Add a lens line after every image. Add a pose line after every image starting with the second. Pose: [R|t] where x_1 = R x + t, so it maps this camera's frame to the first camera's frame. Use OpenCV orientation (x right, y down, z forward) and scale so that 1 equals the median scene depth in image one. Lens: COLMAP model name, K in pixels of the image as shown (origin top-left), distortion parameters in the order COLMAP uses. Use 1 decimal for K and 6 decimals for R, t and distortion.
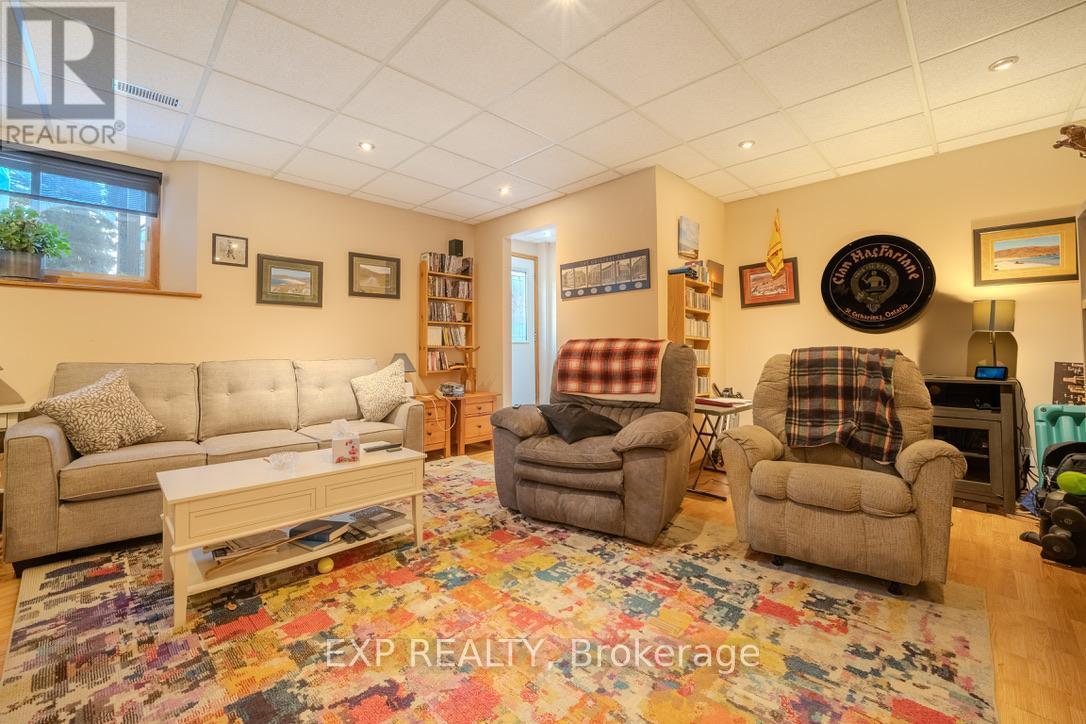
lens RADIAL K [[463.0, 0, 541.9], [0, 463.0, 341.0], [0, 0, 1]] dist [-0.019829, 0.000368]
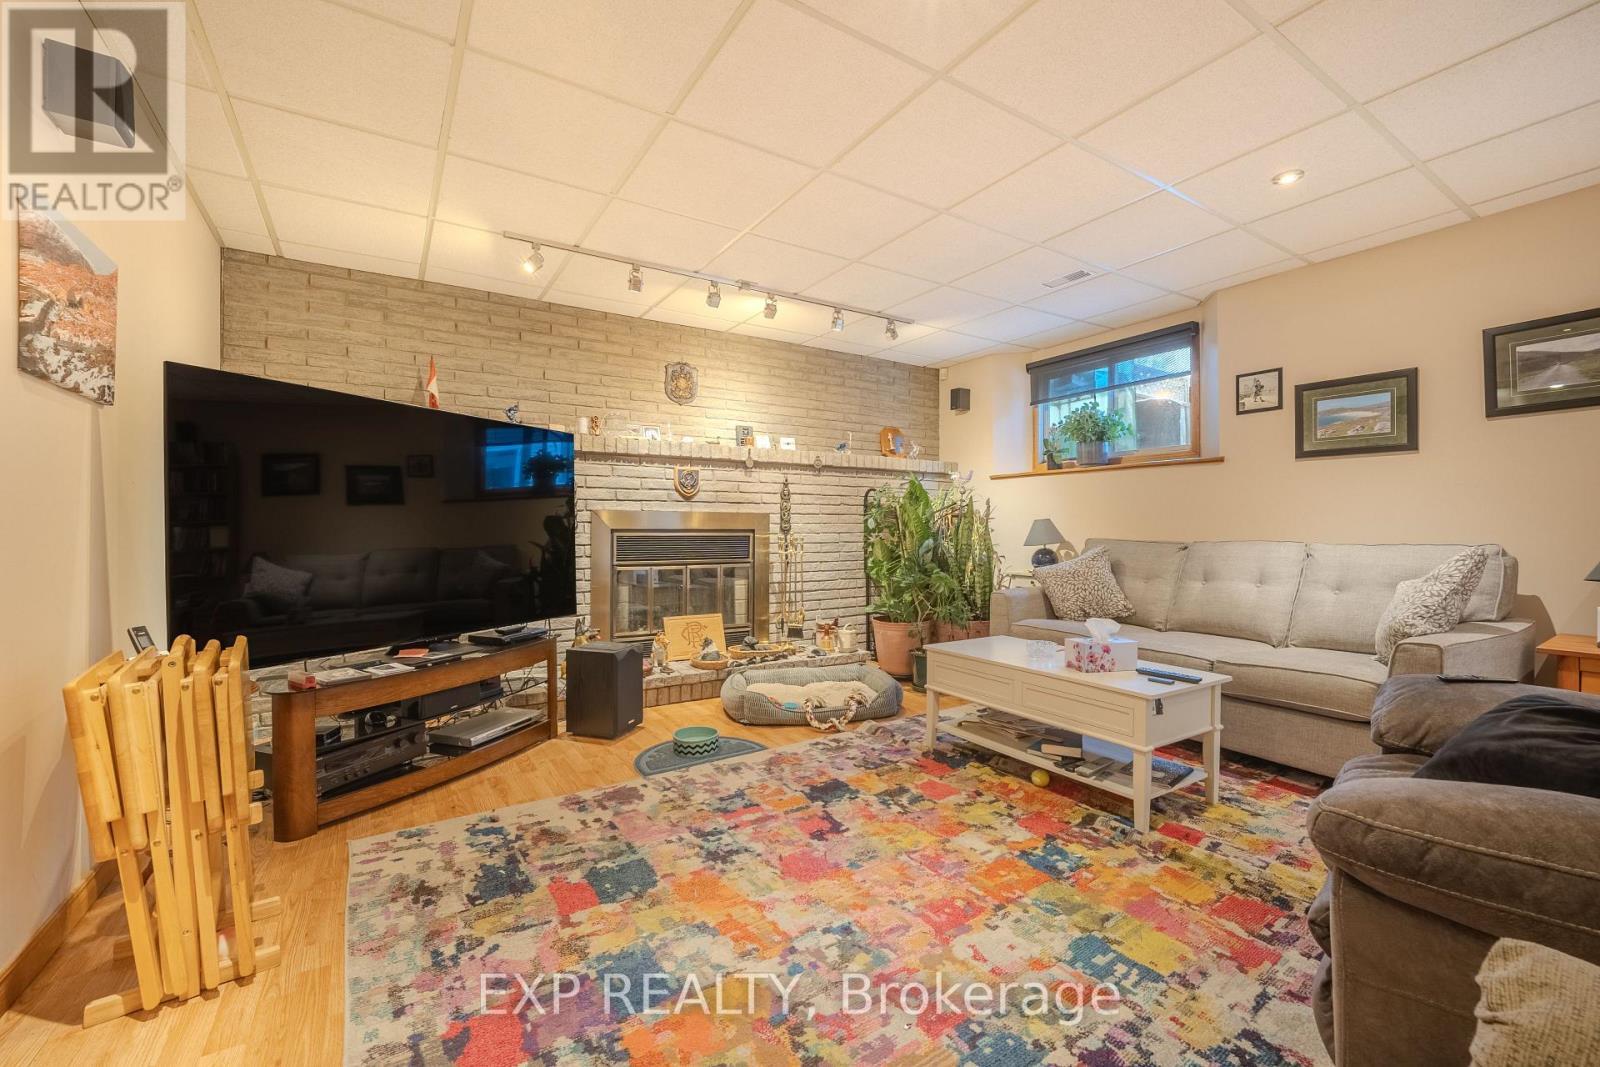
lens RADIAL K [[651.1, 0, 800.0], [0, 651.1, 533.5], [0, 0, 1]] dist [-0.031832, -0.000099]
pose [[-0.225993, 0.012949, -0.974043, 0.763876], [0.018726, 0.999785, 0.008947, 0.011449], [0.973949, -0.016218, -0.226187, 0.801730]]
